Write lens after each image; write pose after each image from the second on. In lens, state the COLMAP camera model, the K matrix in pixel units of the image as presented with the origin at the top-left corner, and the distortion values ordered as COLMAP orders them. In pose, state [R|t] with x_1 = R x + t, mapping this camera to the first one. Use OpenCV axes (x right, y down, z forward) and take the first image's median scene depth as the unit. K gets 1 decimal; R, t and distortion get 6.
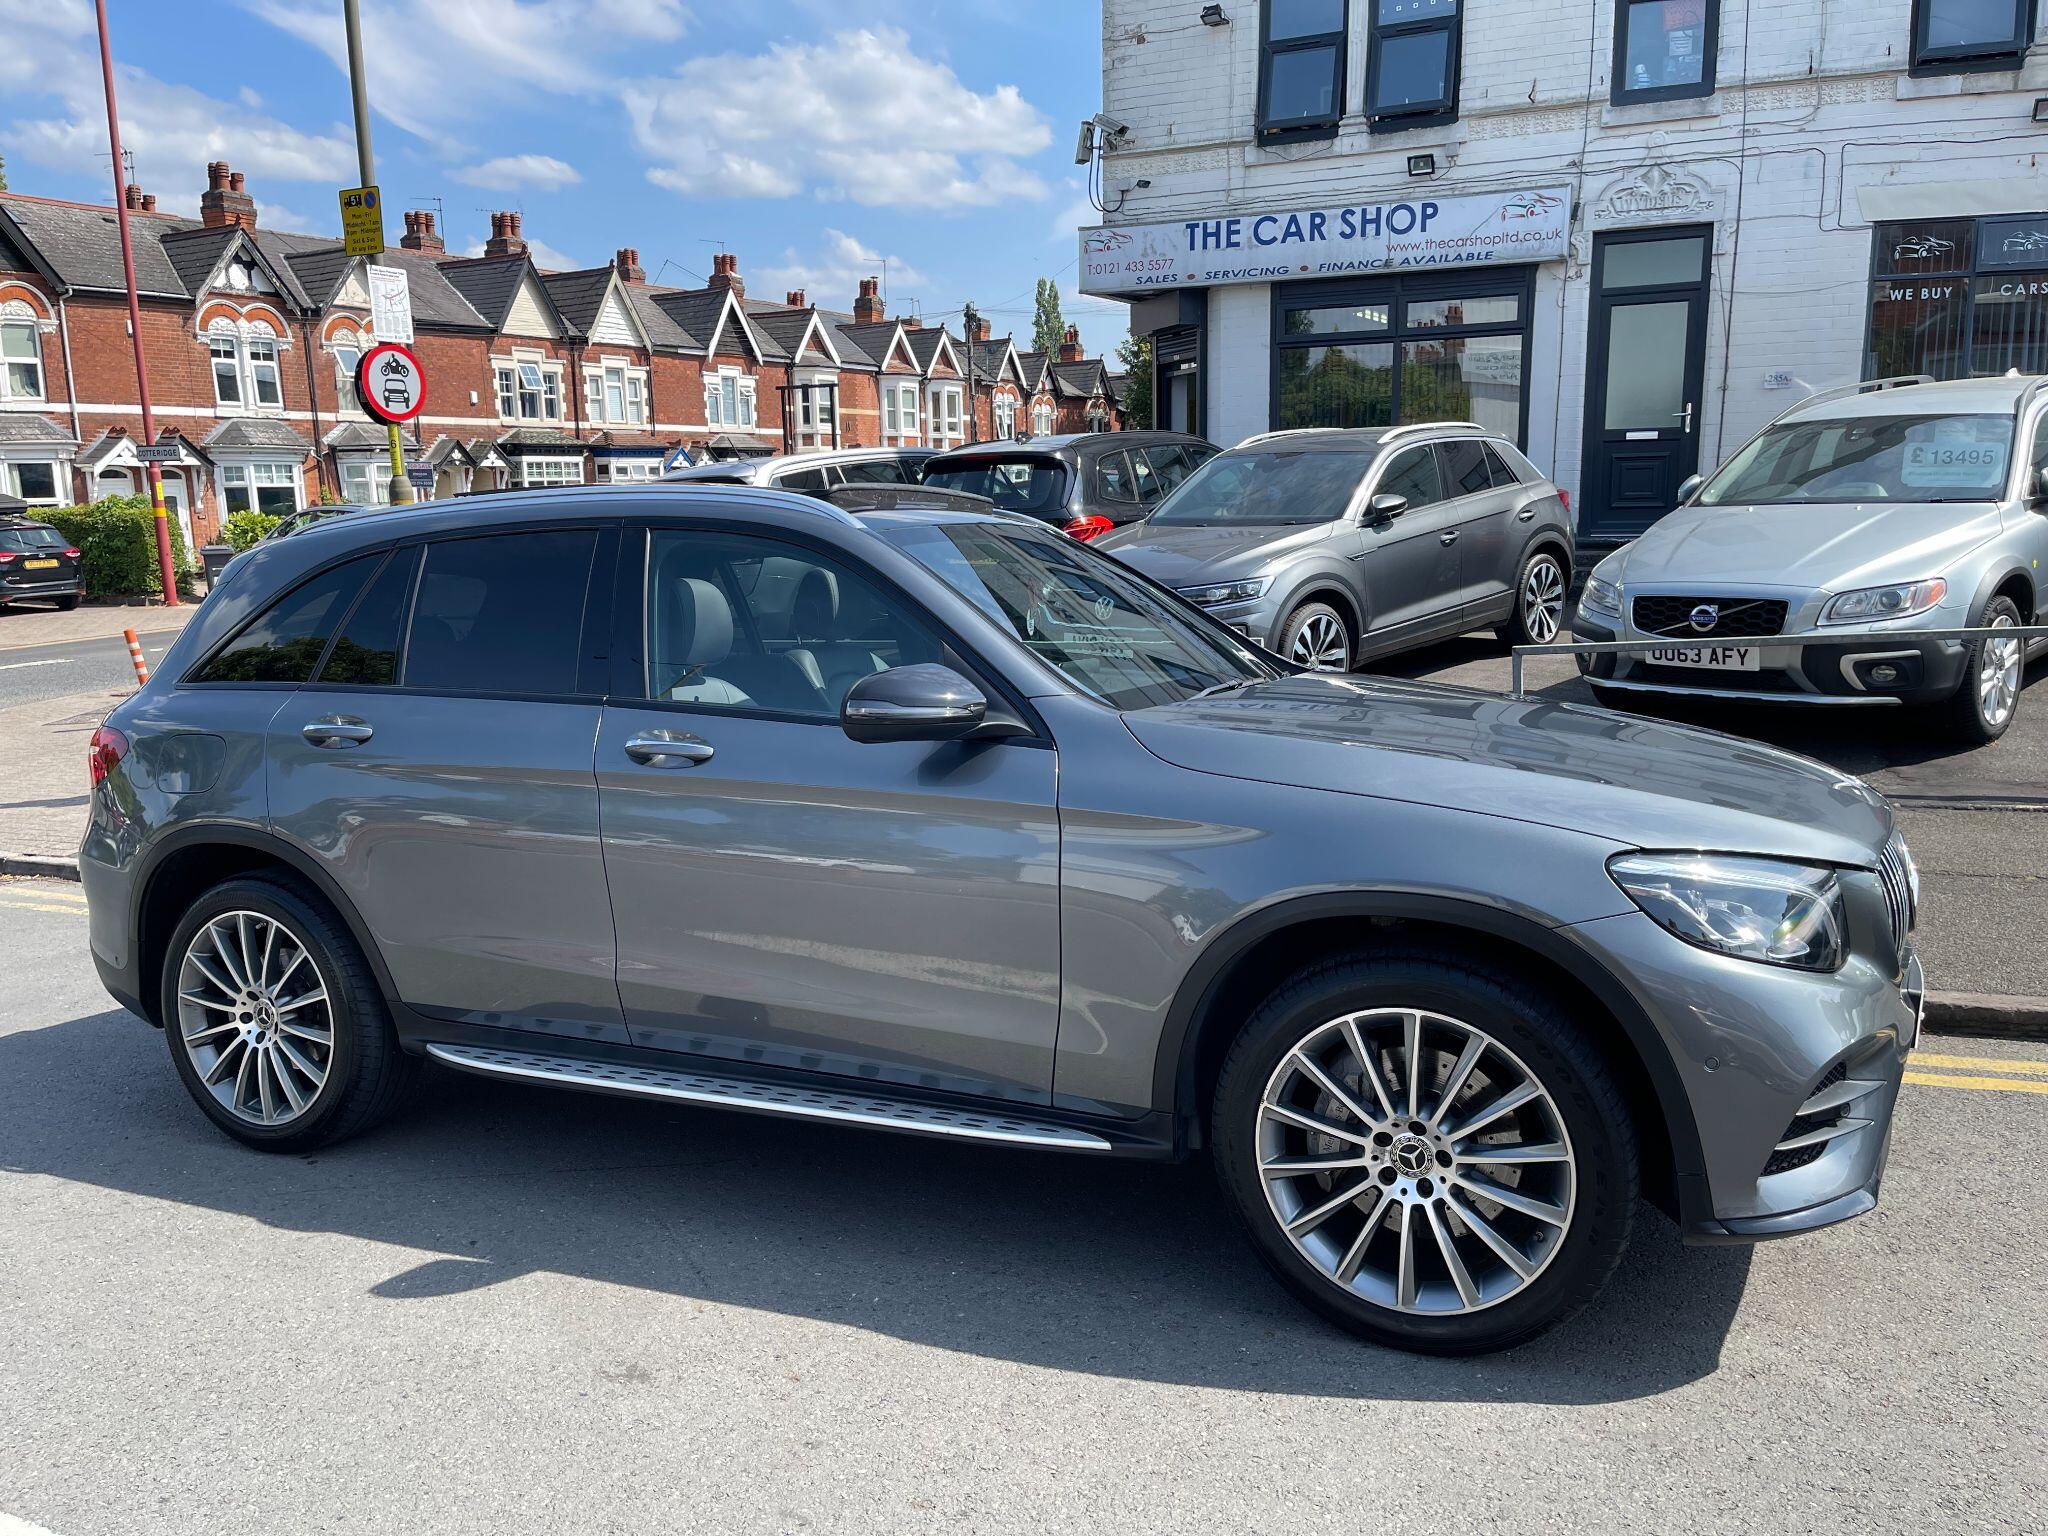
lens RADIAL K [[1547.6, 0, 1015.8], [0, 1547.6, 744.7], [0, 0, 1]] dist [0.081043, -0.118523]
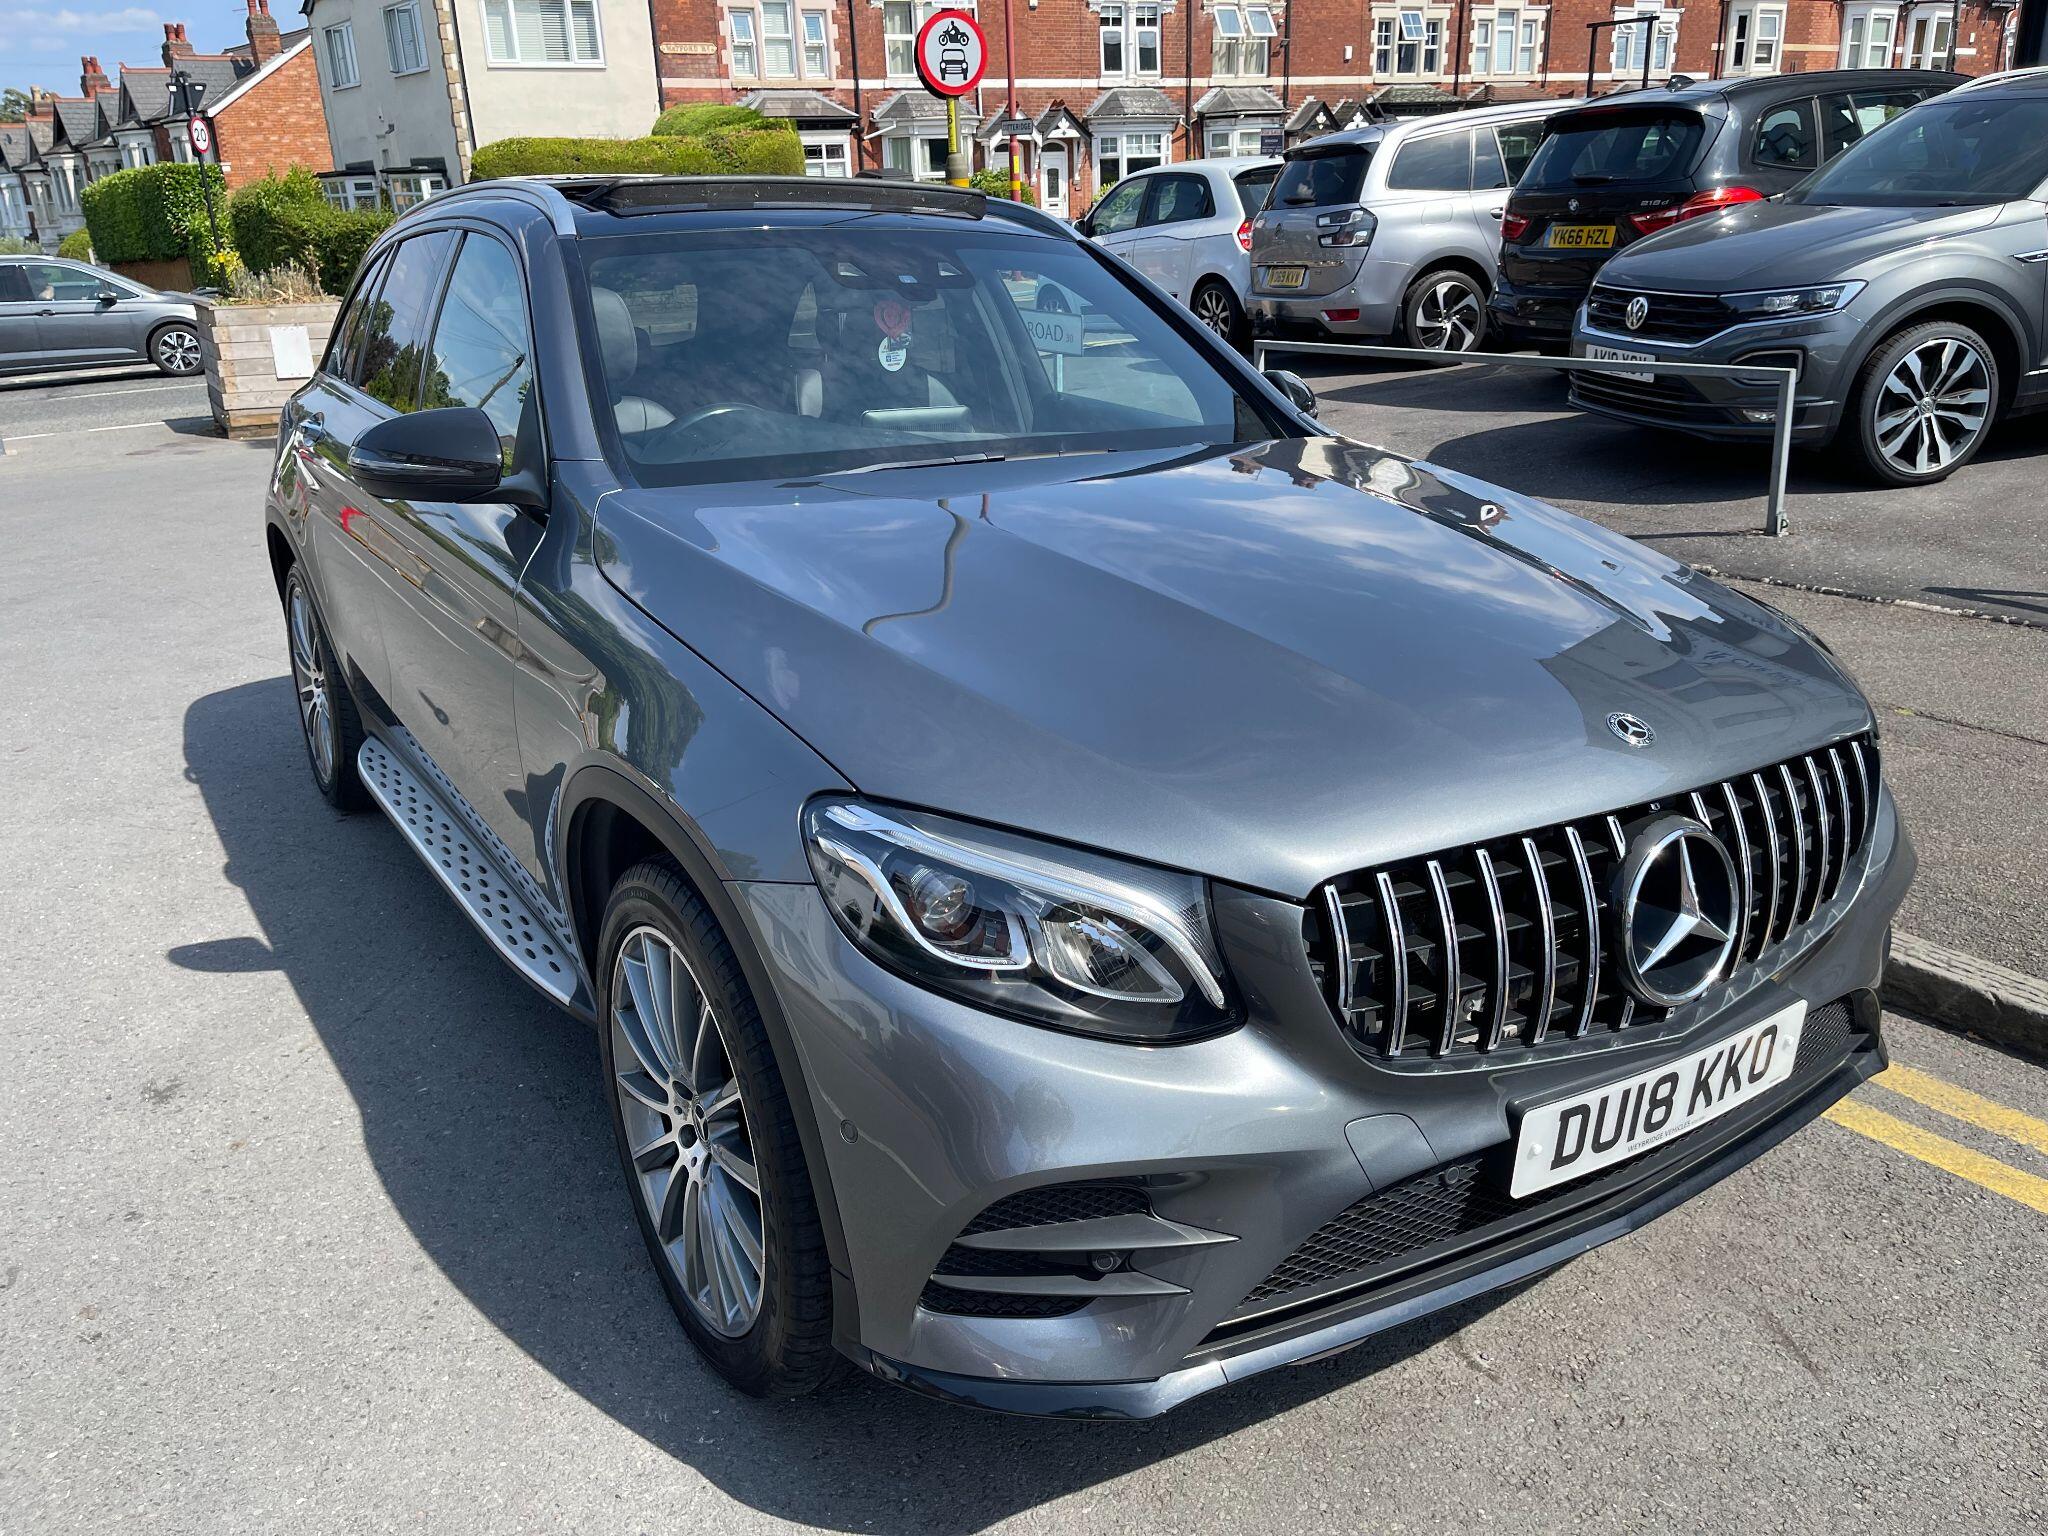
lens RADIAL K [[1547.6, 0, 1015.8], [0, 1547.6, 744.7], [0, 0, 1]] dist [0.081043, -0.118523]
pose [[0.842588, 0.177943, -0.508313, 0.138852], [-0.073123, 0.972898, 0.219369, -0.017515], [0.533572, -0.147668, 0.832764, 0.090115]]
